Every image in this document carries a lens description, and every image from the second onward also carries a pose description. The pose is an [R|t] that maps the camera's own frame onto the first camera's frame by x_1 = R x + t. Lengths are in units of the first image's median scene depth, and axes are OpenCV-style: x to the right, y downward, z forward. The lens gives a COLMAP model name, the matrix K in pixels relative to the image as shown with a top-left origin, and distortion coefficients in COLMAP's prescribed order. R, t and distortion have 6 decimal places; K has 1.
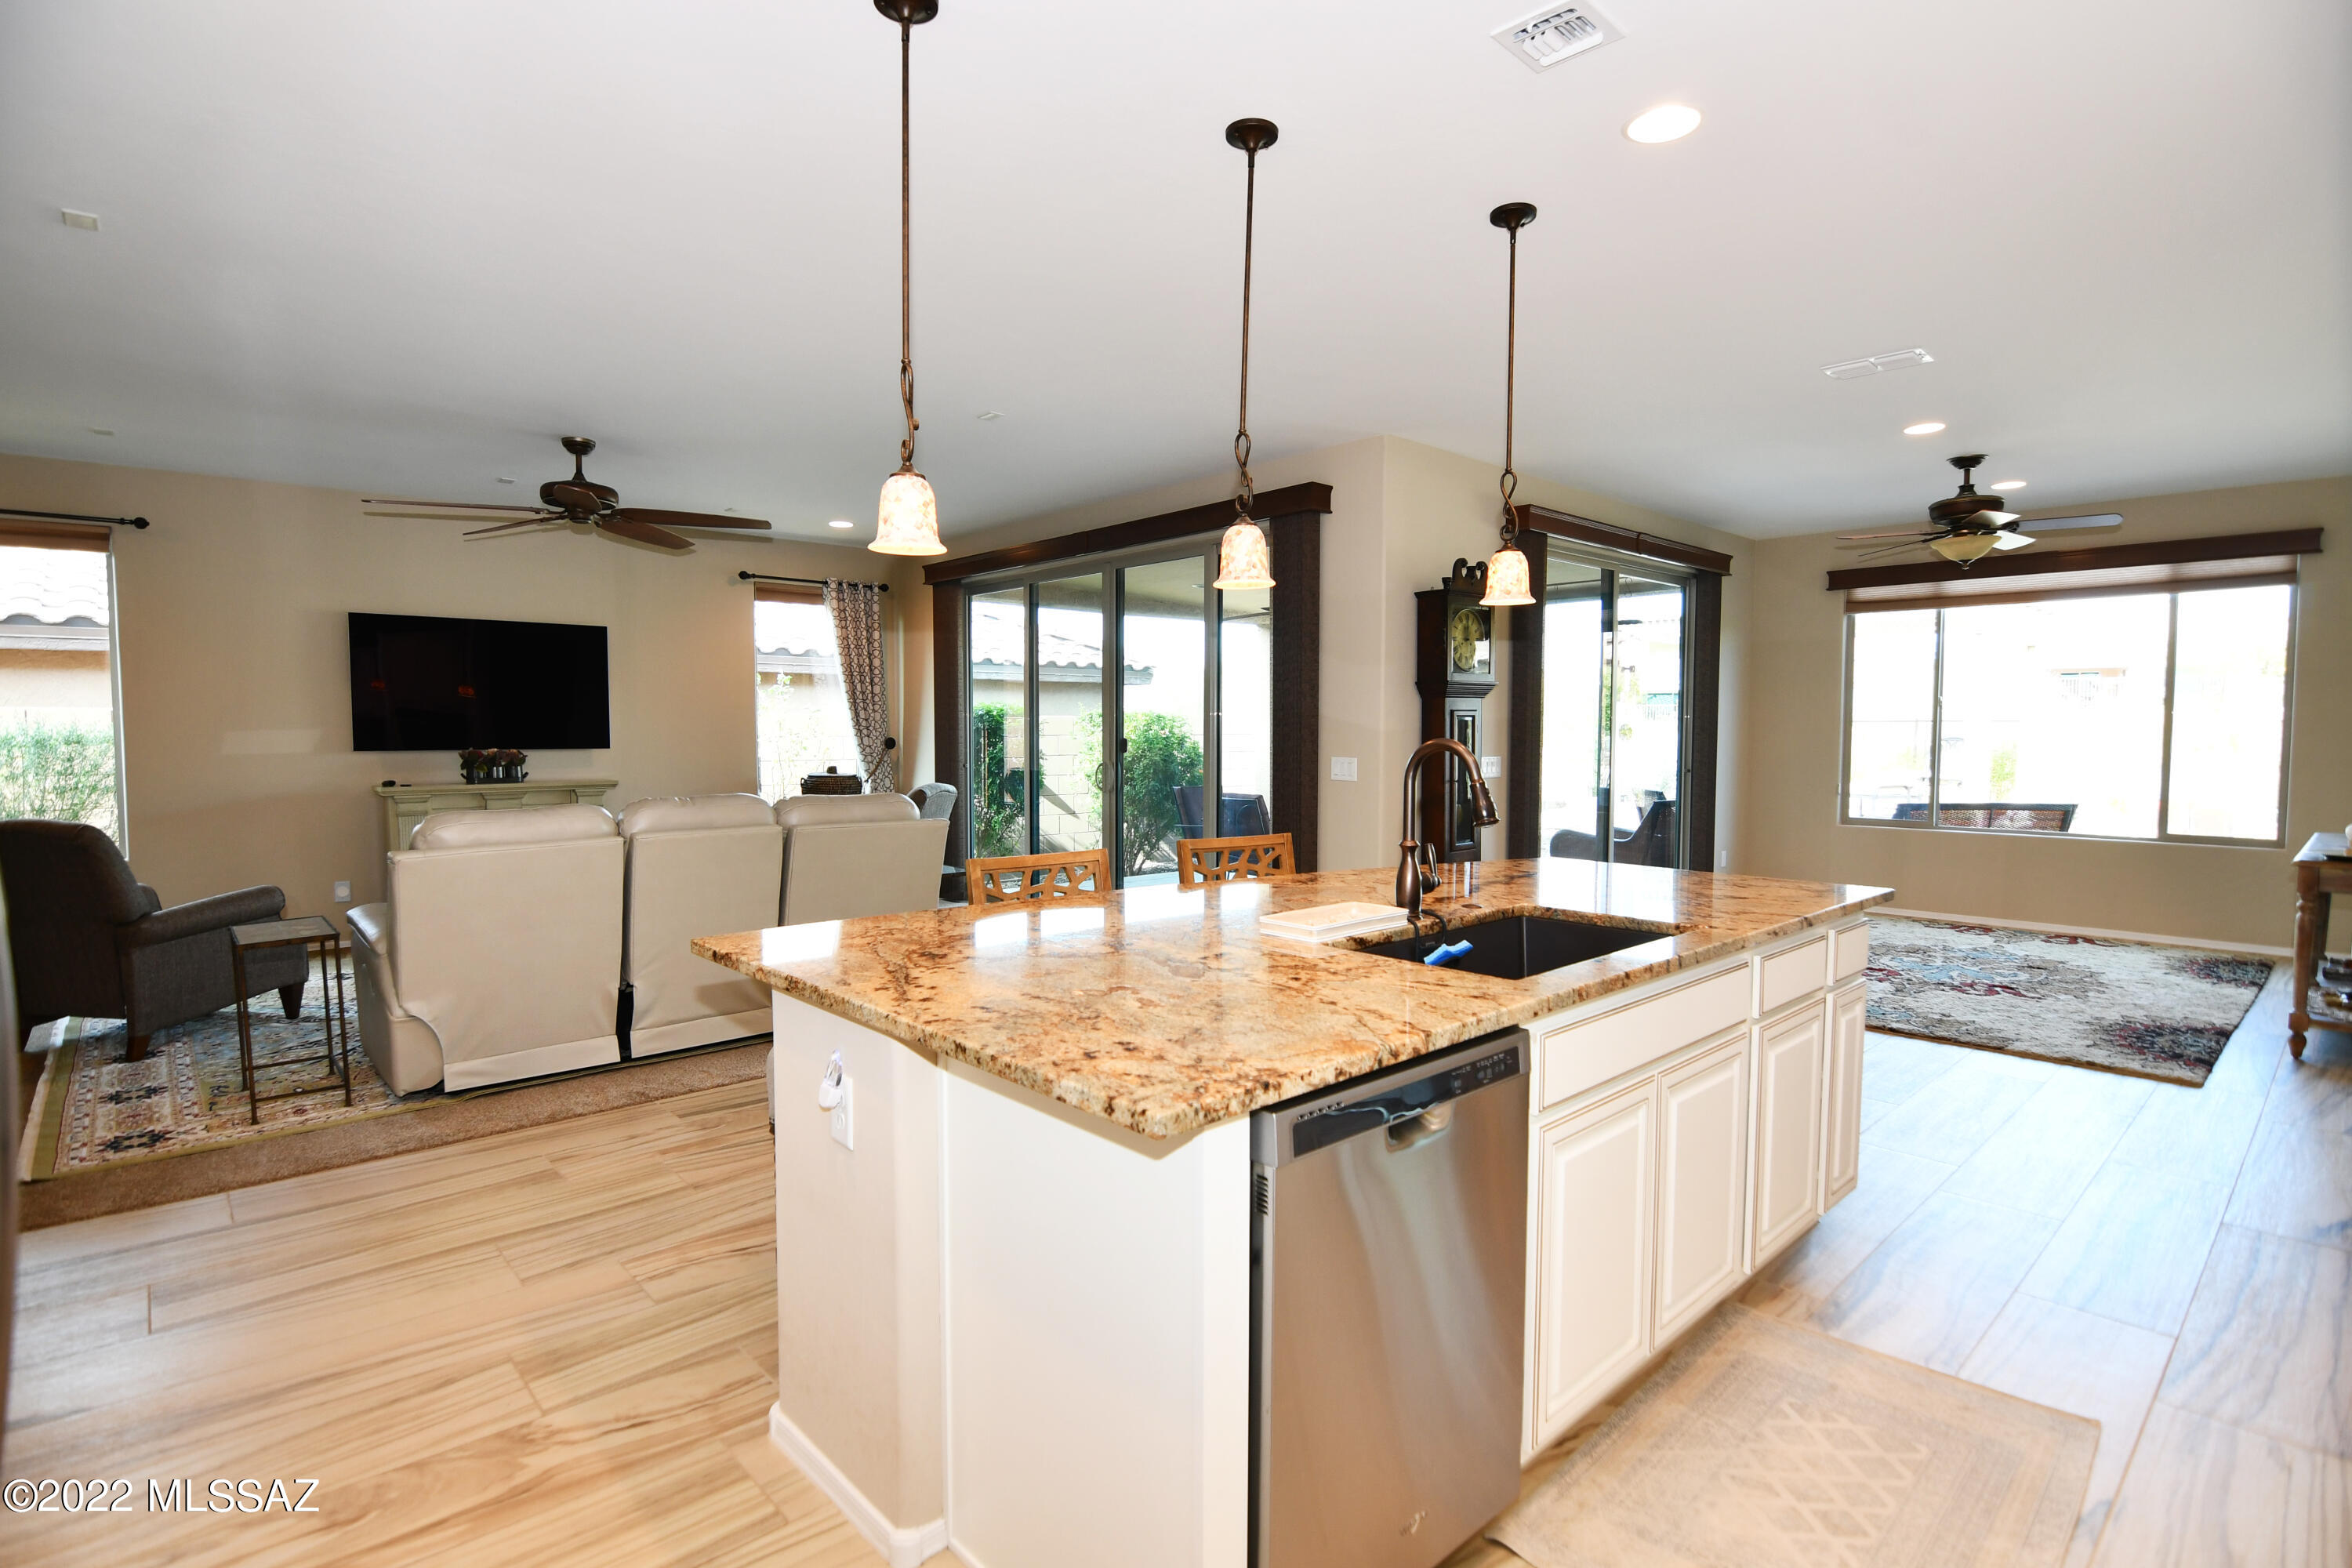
lens RADIAL K [[1134.2, 0, 1188.2], [0, 1134.2, 790.6], [0, 0, 1]] dist [-0.004694, -0.006902]
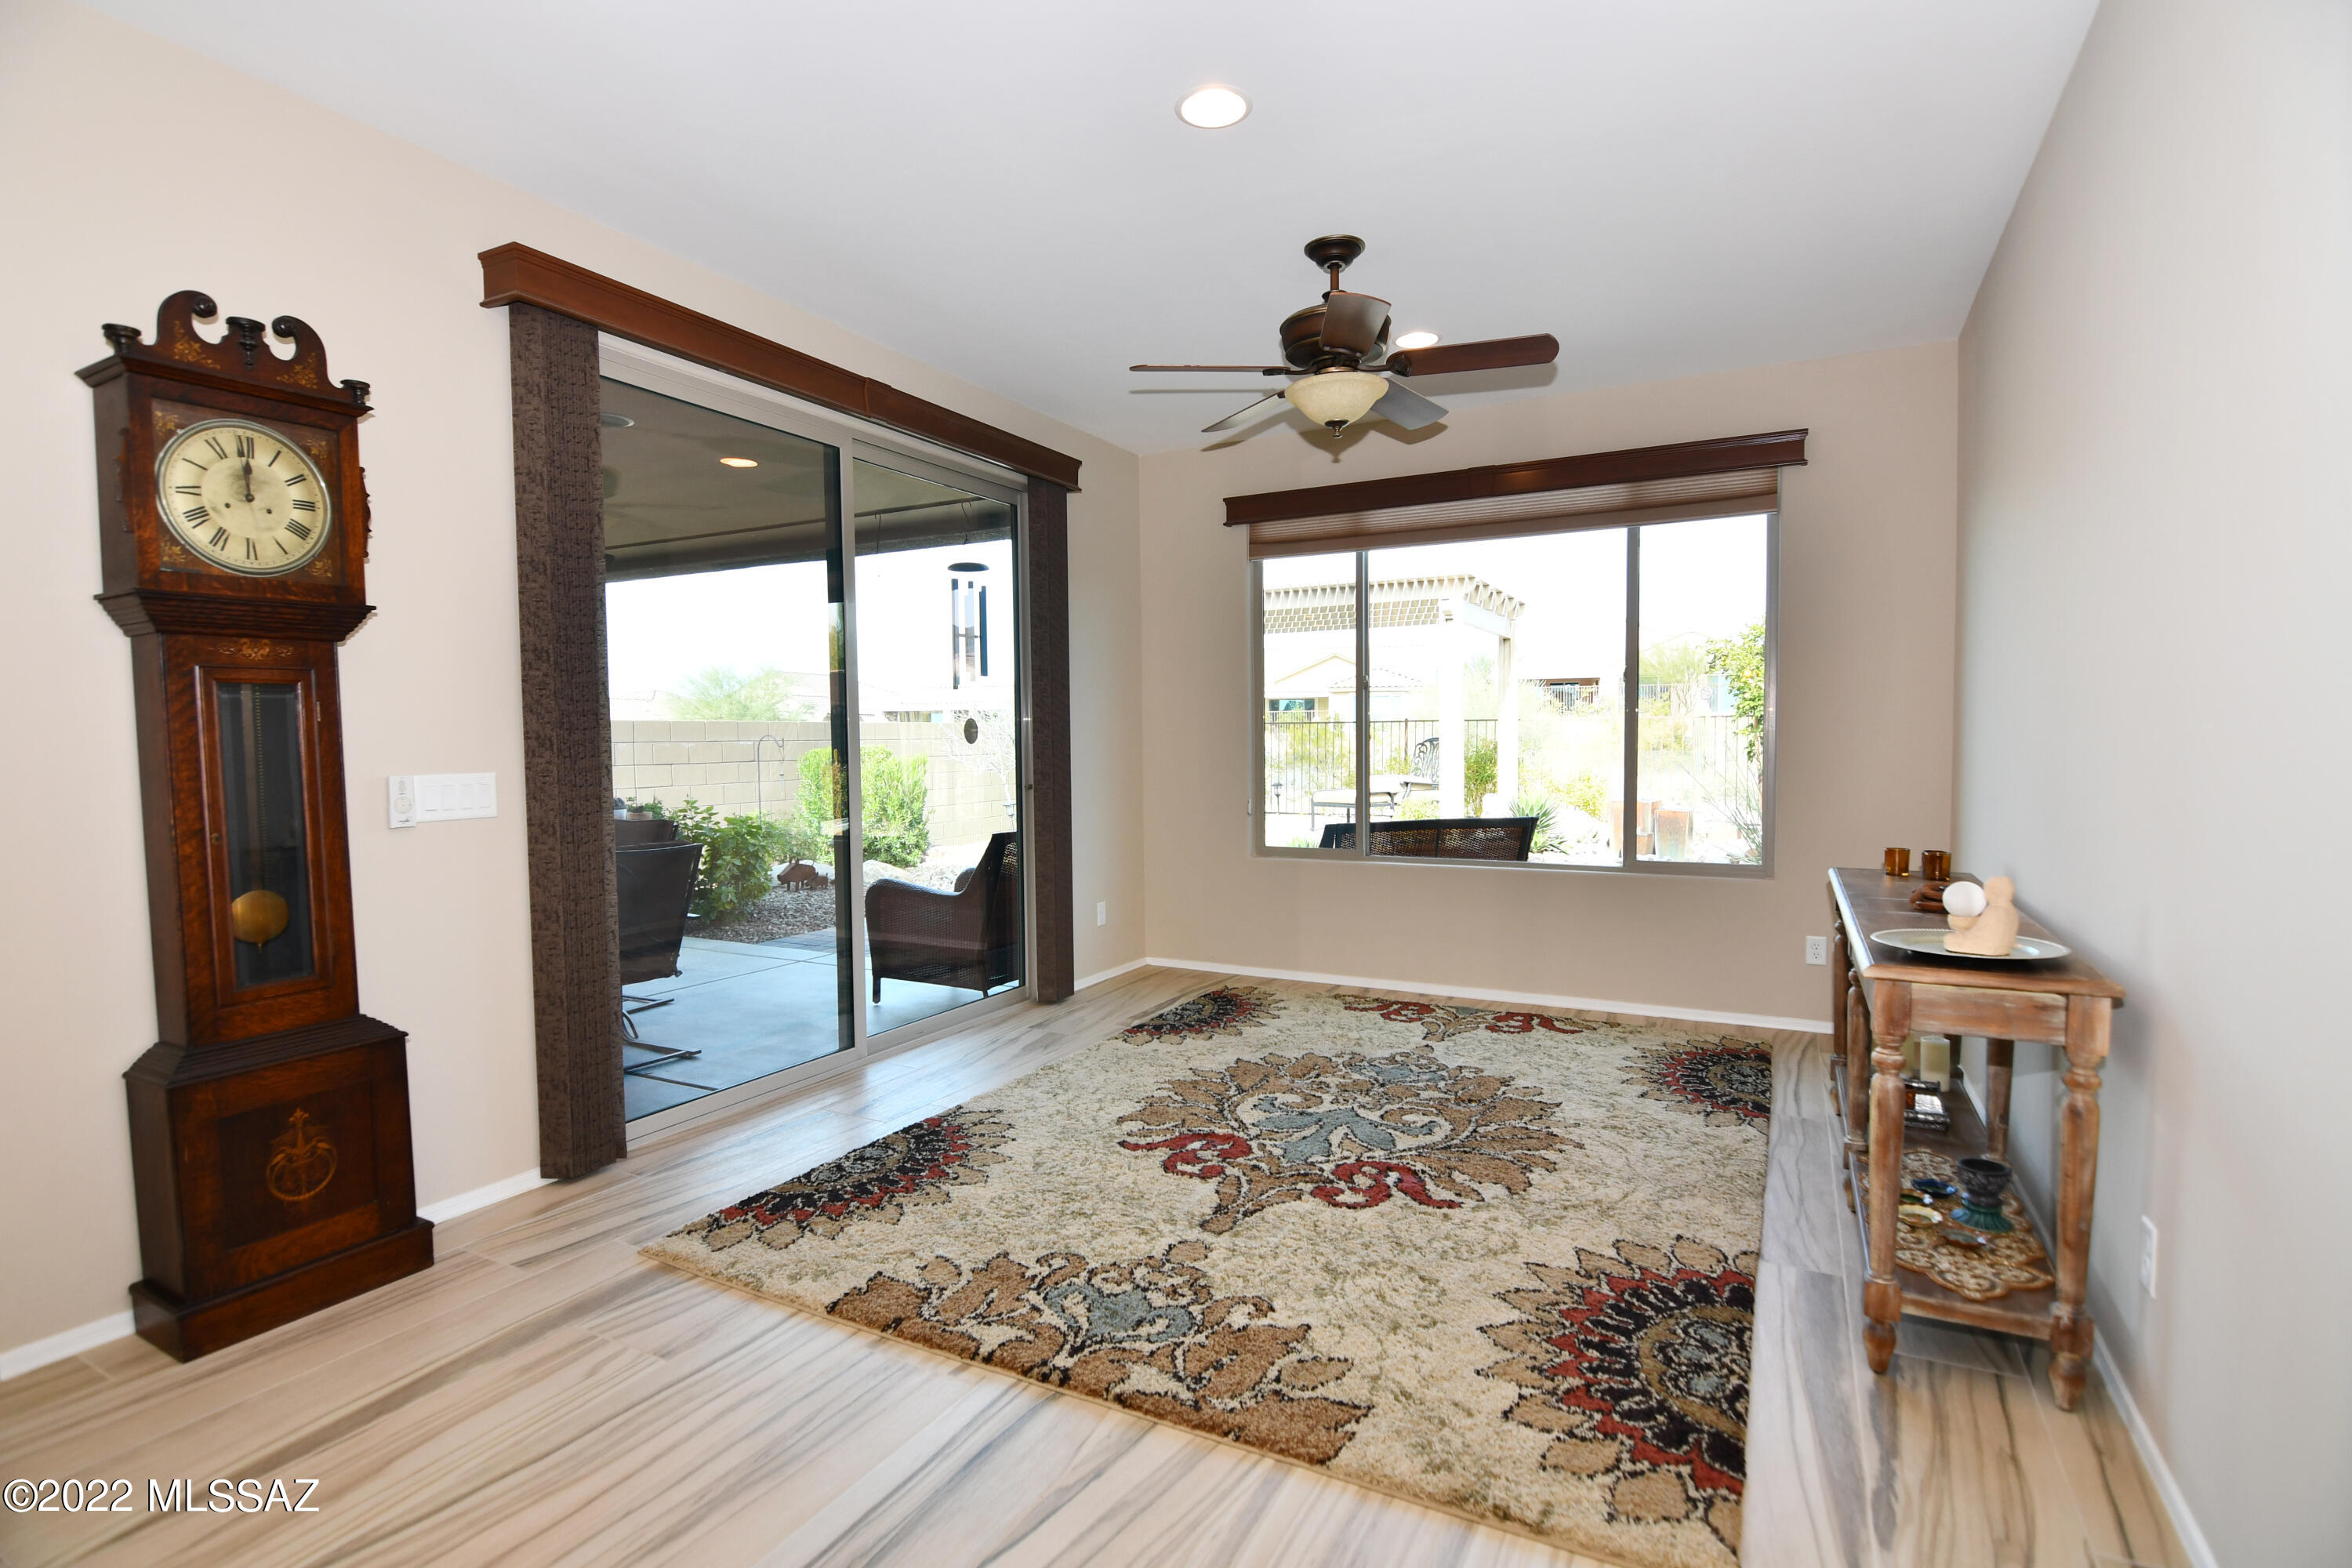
lens RADIAL K [[1134.2, 0, 1168.3], [0, 1134.2, 796.1], [0, 0, 1]] dist [-0.004694, -0.006902]
pose [[0.946723, -0.028762, 0.320761, 0.351782], [0.031227, 0.999509, -0.002543, -0.009167], [-0.320530, 0.012423, 0.947157, 0.405123]]
